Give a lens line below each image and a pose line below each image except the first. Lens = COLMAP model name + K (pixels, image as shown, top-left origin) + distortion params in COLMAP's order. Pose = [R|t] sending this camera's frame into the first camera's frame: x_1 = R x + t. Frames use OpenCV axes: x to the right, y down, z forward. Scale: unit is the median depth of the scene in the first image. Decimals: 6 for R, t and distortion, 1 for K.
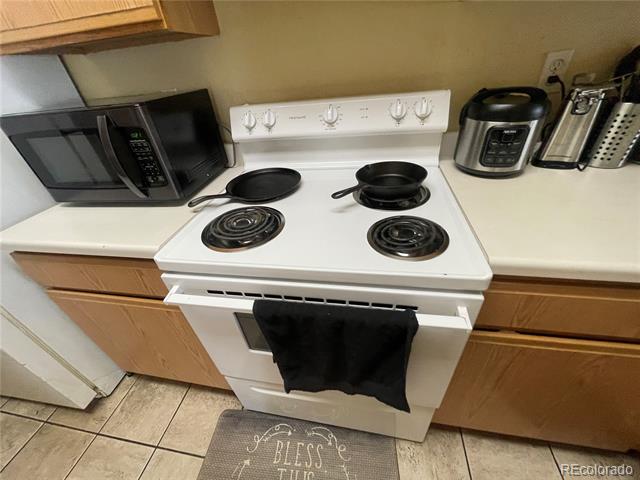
lens RADIAL K [[257.8, 0, 319.4], [0, 257.8, 238.5], [0, 0, 1]] dist [0.003664, 0.000115]
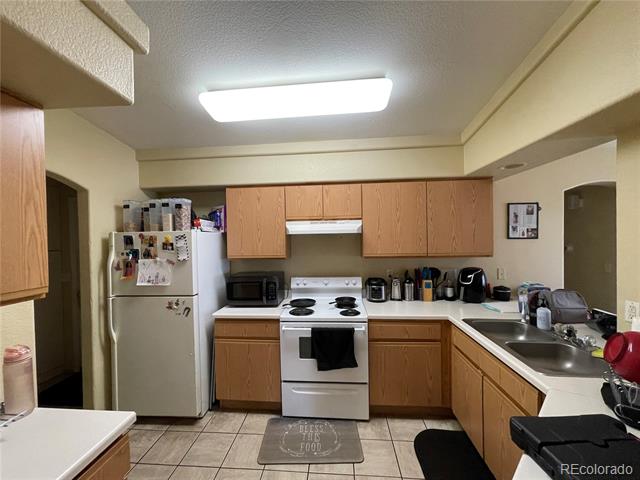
lens RADIAL K [[257.8, 0, 319.9], [0, 257.8, 240.3], [0, 0, 1]] dist [0.003664, 0.000115]
pose [[0.991446, 0.072678, 0.108406, -0.411983], [0.001899, 0.822487, -0.568781, 0.900504], [-0.130500, 0.564122, 0.815313, -1.855541]]
